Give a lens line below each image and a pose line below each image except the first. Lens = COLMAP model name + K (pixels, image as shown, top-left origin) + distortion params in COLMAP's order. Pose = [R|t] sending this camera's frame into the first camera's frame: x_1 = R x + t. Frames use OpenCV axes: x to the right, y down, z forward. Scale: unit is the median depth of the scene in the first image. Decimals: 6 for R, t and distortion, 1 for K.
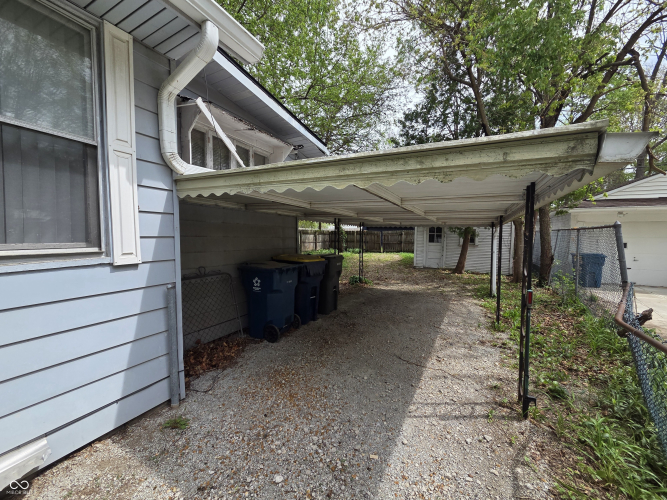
lens RADIAL K [[270.7, 0, 330.2], [0, 270.7, 250.6], [0, 0, 1]] dist [-0.000612, -0.000111]
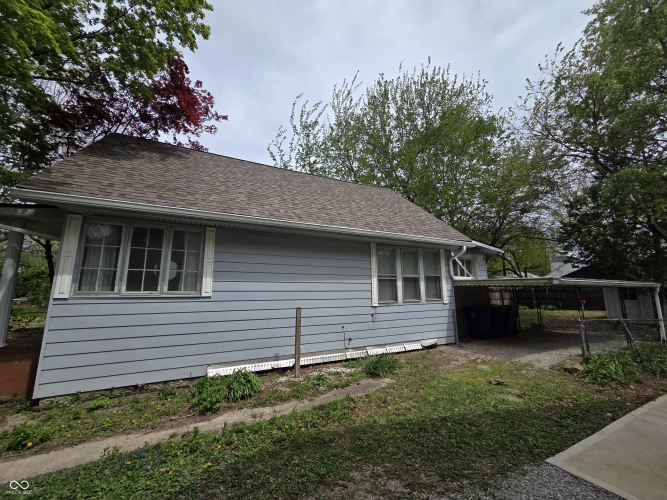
lens RADIAL K [[270.7, 0, 330.5], [0, 270.7, 248.2], [0, 0, 1]] dist [-0.000612, -0.000111]
pose [[0.814774, -0.099893, -0.571108, 0.070063], [-0.024657, 0.978184, -0.206272, 0.032205], [0.579254, 0.182147, 0.794536, -0.903551]]
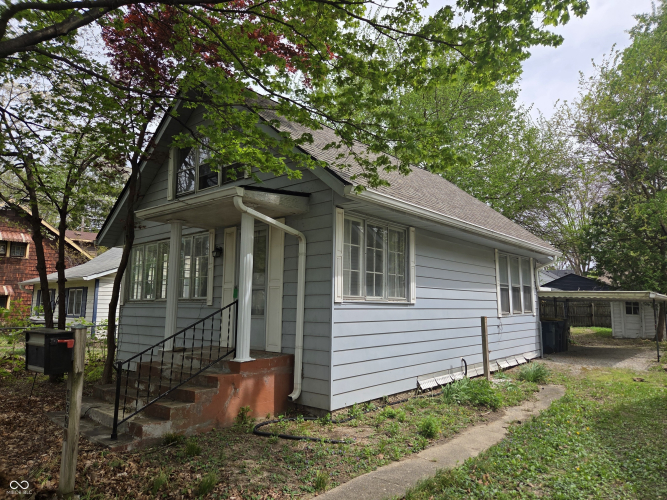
lens RADIAL K [[453.8, 0, 336.8], [0, 453.8, 248.5], [0, 0, 1]] dist [0.004315, 0.003143]
pose [[0.973189, -0.026876, -0.228433, -0.508484], [-0.015135, 0.983515, -0.180191, 0.084314], [0.229510, 0.178817, 0.956739, -1.574073]]
